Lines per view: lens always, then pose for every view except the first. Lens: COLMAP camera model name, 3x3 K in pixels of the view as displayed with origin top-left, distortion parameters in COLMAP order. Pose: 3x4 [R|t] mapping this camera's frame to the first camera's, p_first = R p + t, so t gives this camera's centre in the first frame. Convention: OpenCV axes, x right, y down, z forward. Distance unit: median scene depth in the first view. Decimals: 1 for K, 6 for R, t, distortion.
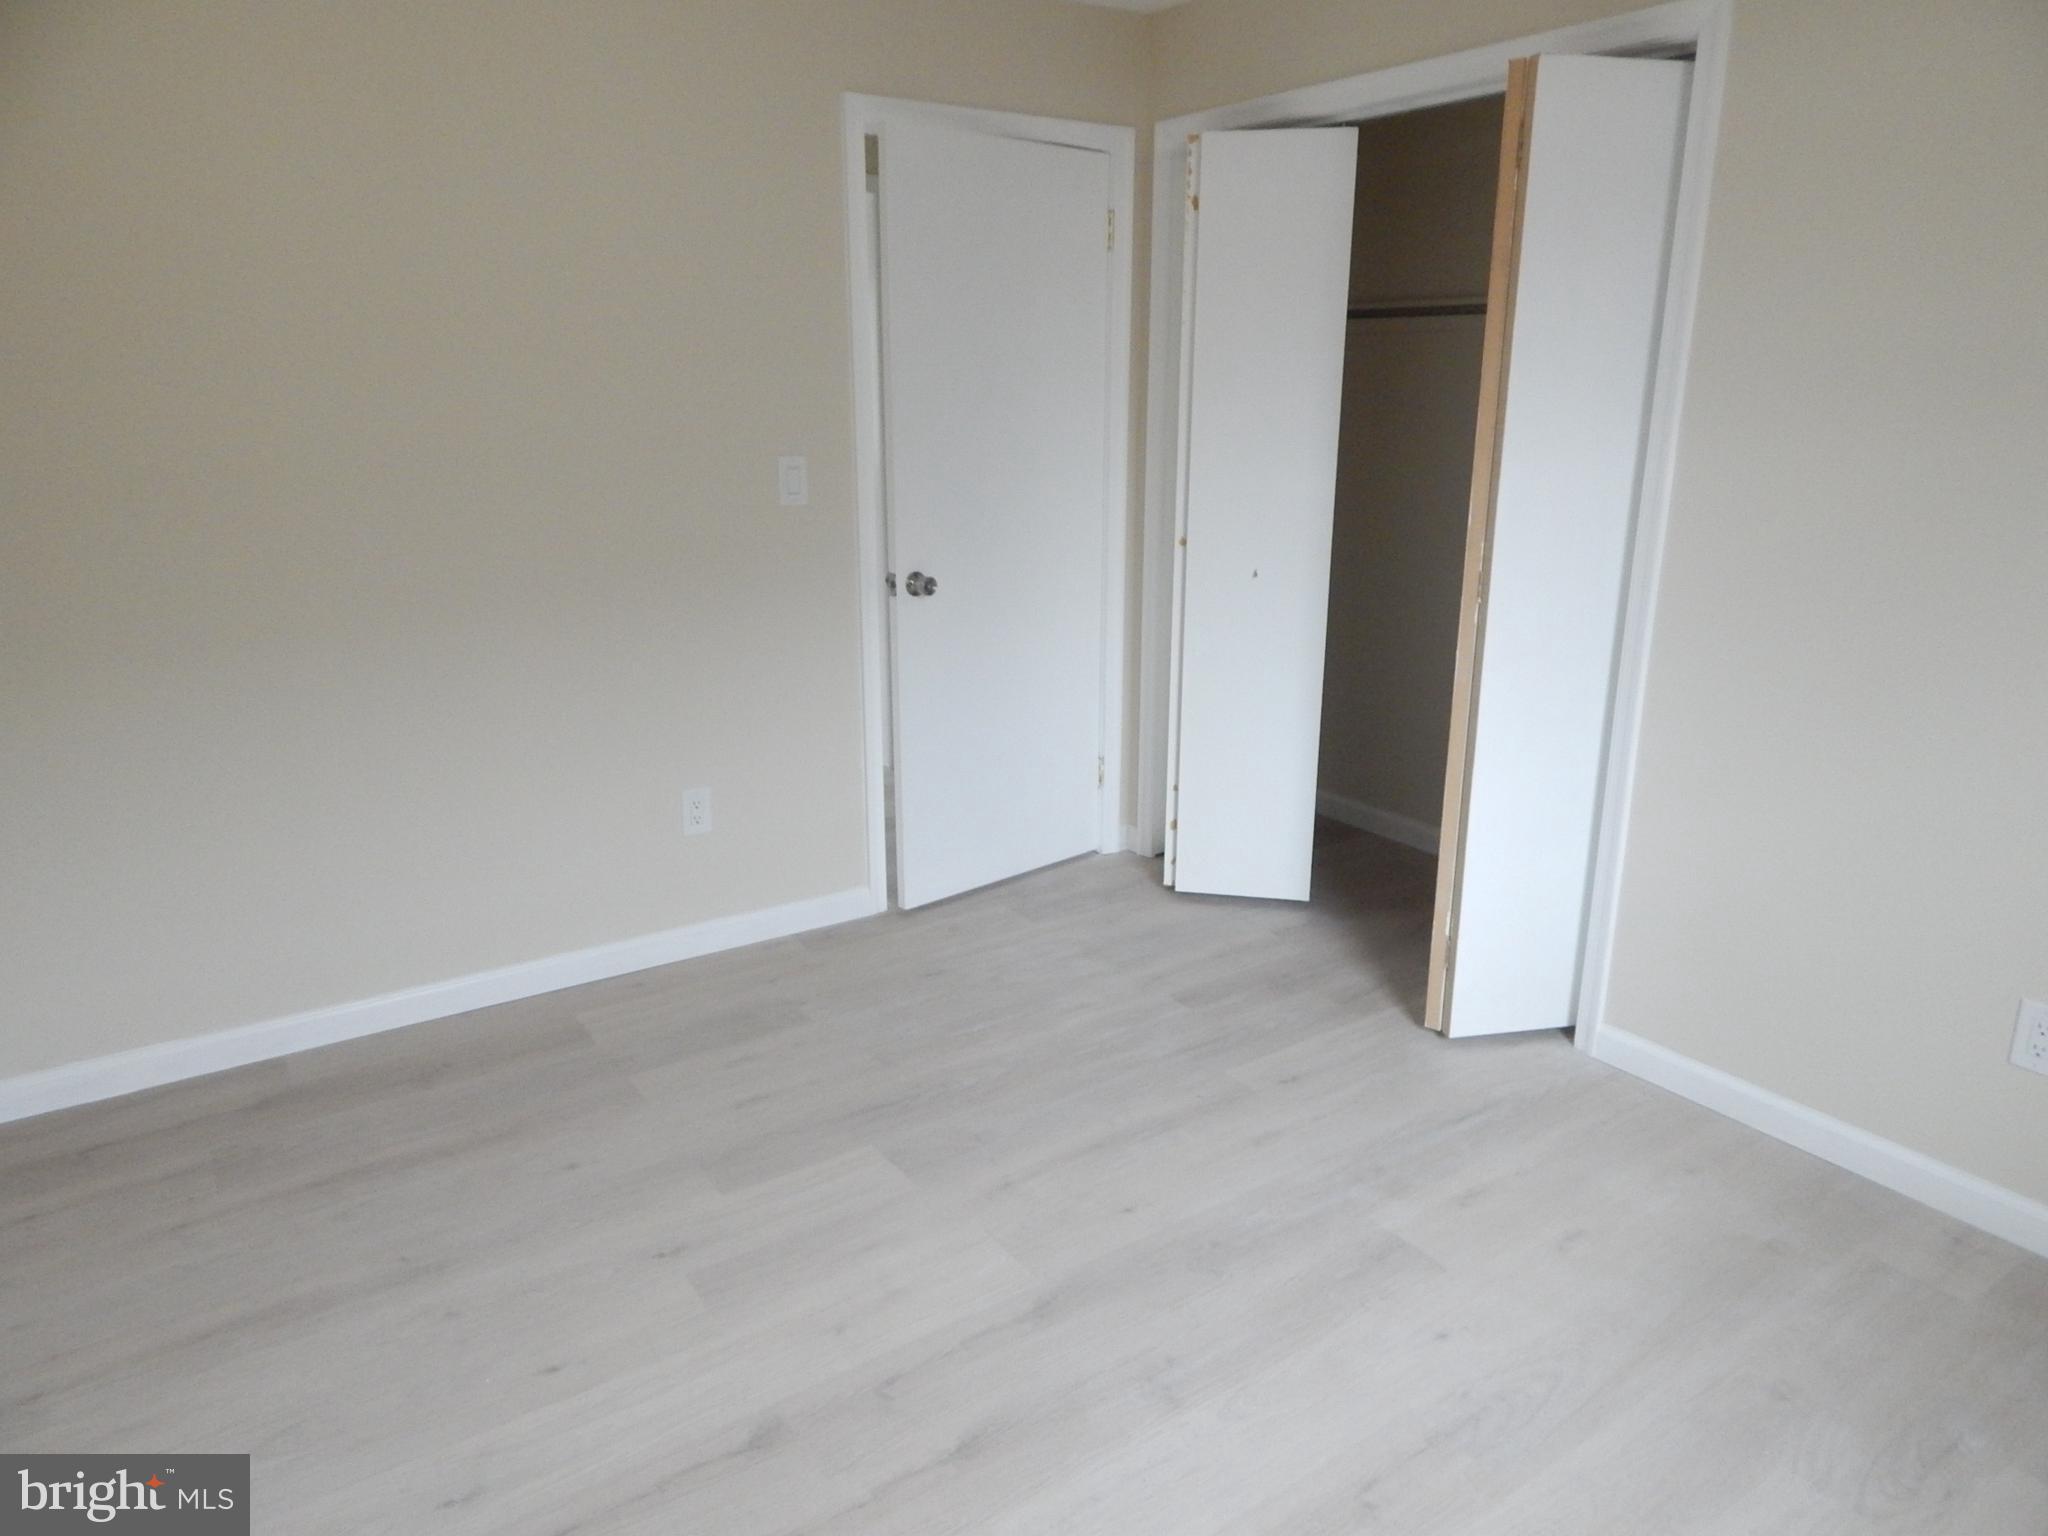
lens RADIAL K [[1340.2, 0, 1035.4], [0, 1340.2, 757.6], [0, 0, 1]] dist [0.001680, -0.002859]
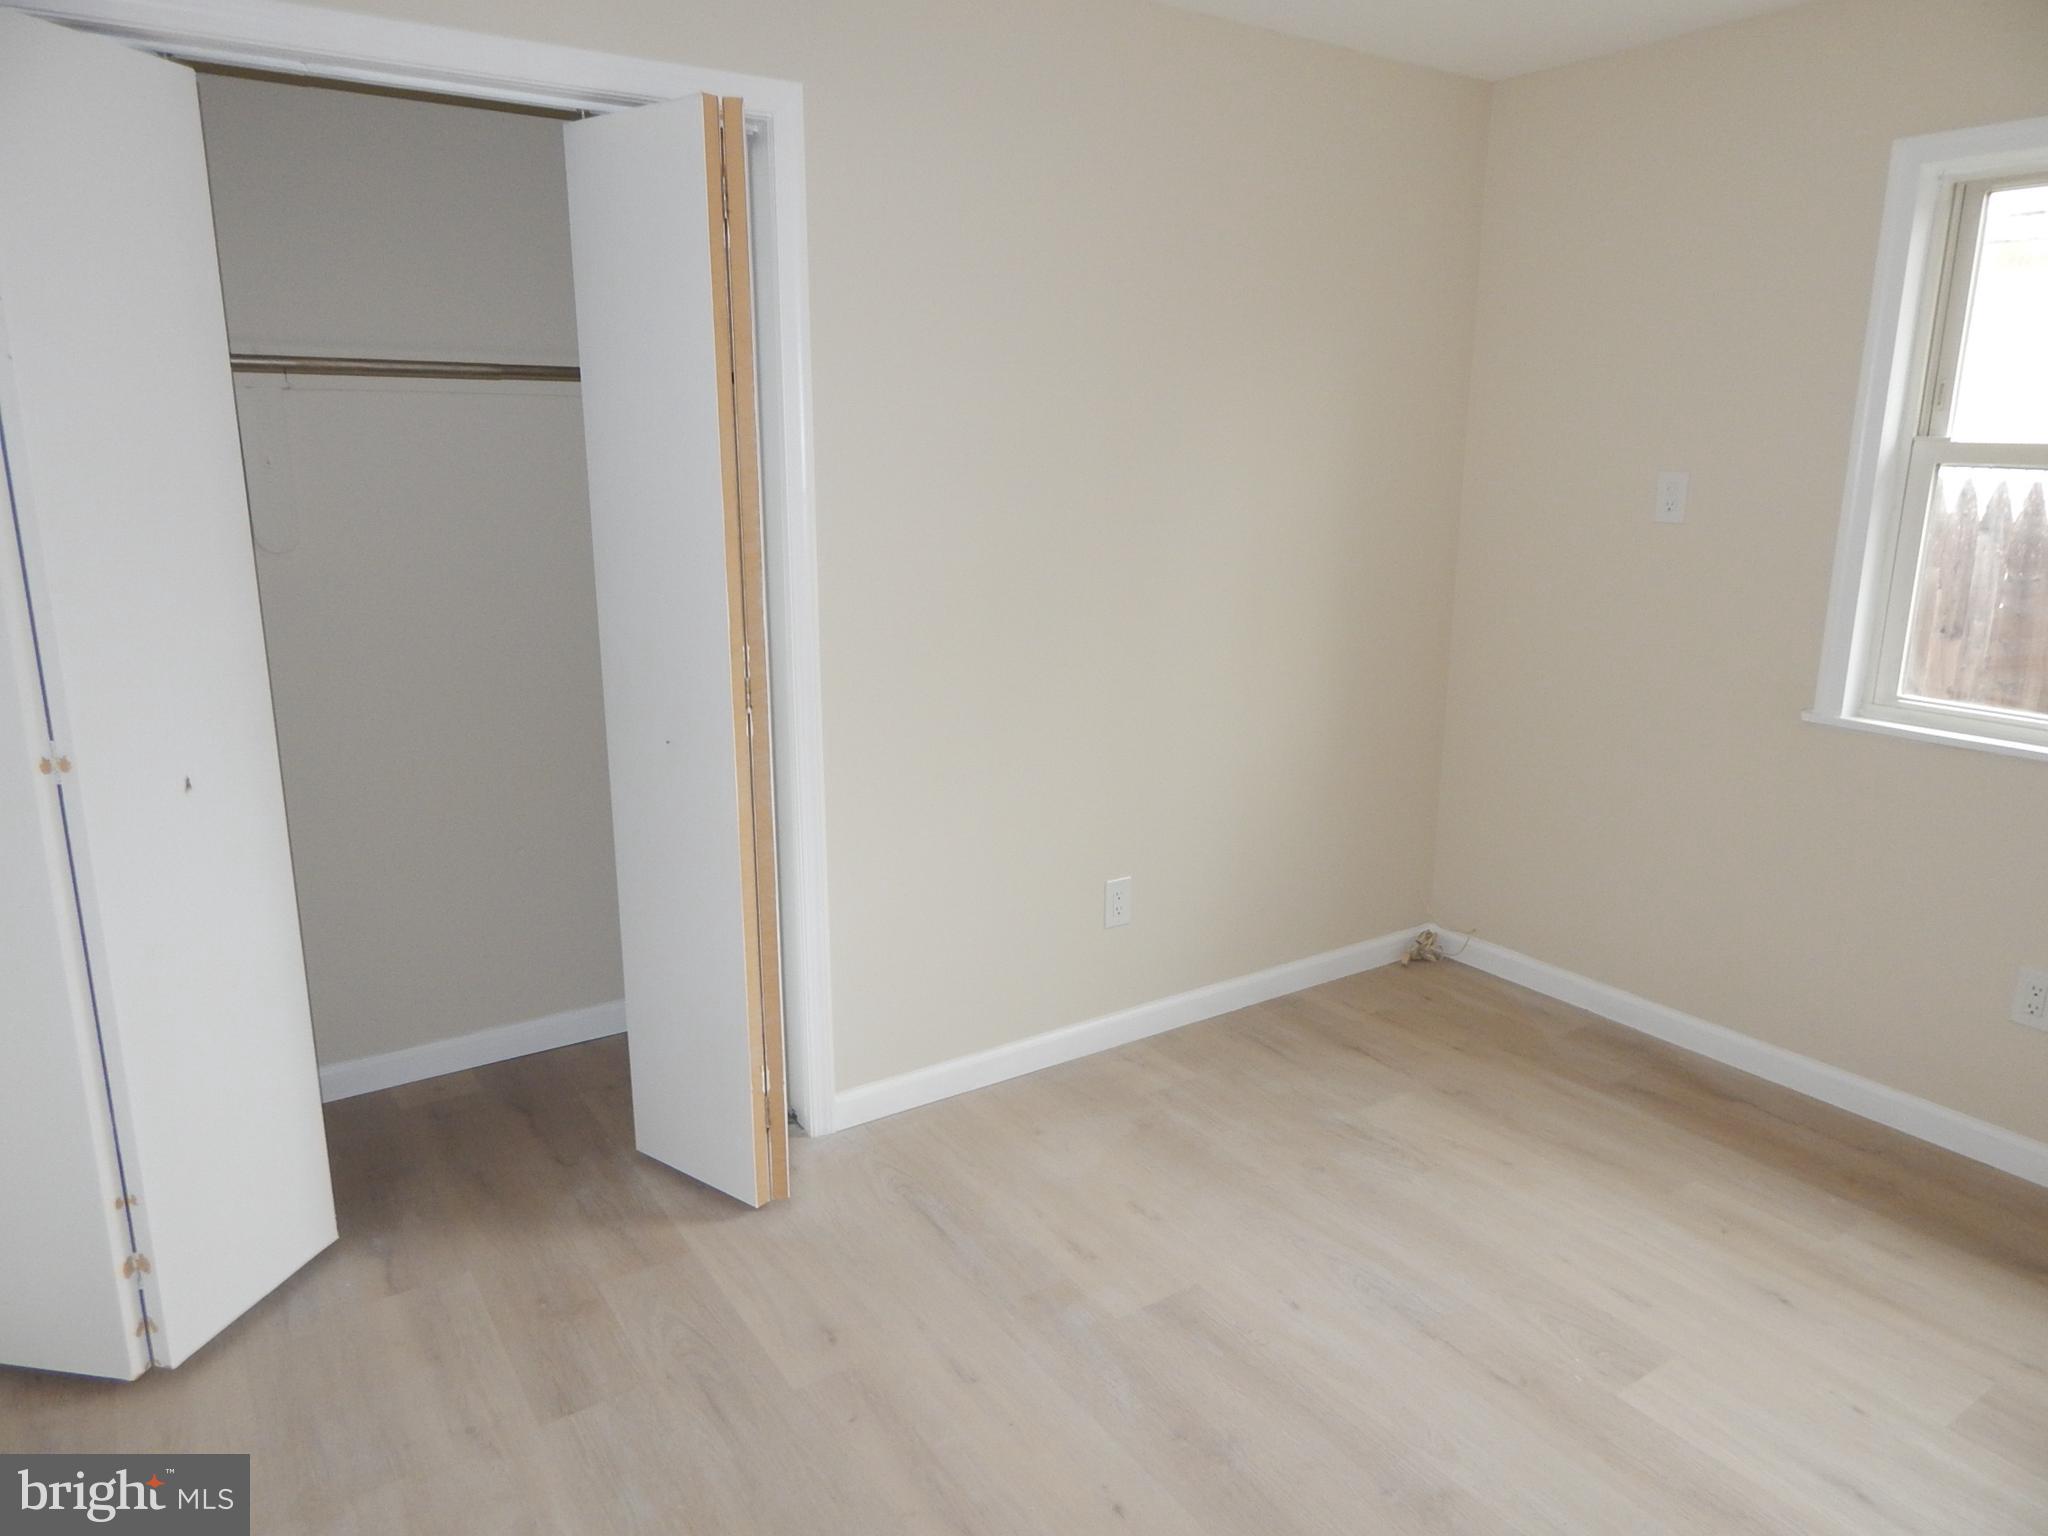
lens RADIAL K [[1340.2, 0, 1035.4], [0, 1340.2, 757.6], [0, 0, 1]] dist [0.001680, -0.002859]
pose [[0.004171, -0.225836, 0.974156, -0.499276], [0.262109, 0.940353, 0.216877, -0.218927], [-0.965029, 0.254431, 0.063116, 0.735739]]
